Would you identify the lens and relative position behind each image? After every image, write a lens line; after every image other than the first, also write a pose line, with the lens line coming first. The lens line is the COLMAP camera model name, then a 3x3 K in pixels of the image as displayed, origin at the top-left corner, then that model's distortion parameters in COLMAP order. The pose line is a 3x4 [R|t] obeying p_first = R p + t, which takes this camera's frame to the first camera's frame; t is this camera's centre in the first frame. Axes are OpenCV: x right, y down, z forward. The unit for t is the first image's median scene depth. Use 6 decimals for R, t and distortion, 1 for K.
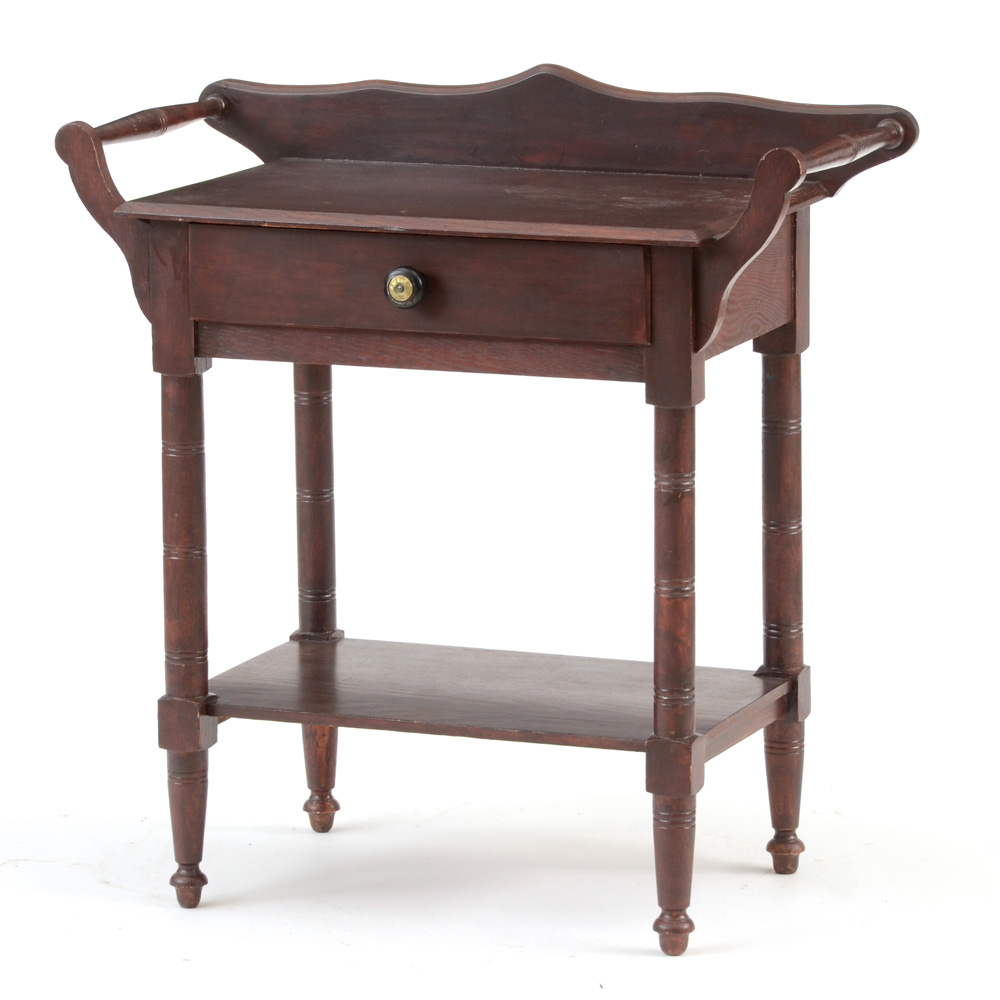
lens RADIAL K [[6023.9, 0, 502.0], [0, 6023.9, 495.7], [0, 0, 1]] dist [0.784294, 0.000000]
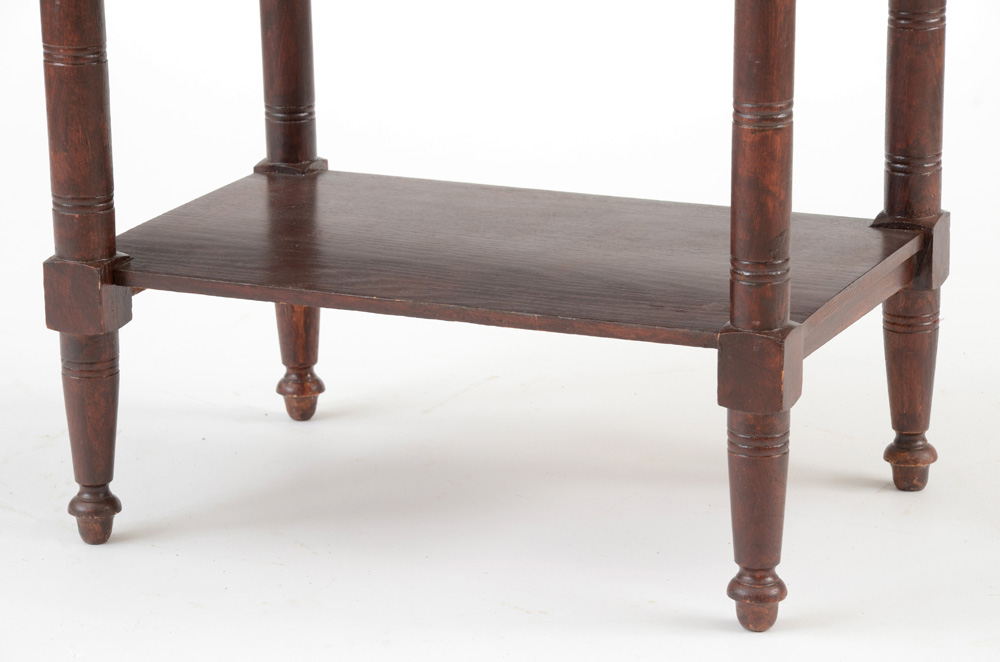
lens RADIAL K [[4132.0, 0, 487.5], [0, 4132.0, 362.7], [0, 0, 1]] dist [1.435608, 0.000000]
pose [[0.999301, 0.004783, -0.037063, 0.014270], [-0.001416, 0.995910, 0.090345, 0.000376], [0.037344, -0.090229, 0.995221, 0.494777]]
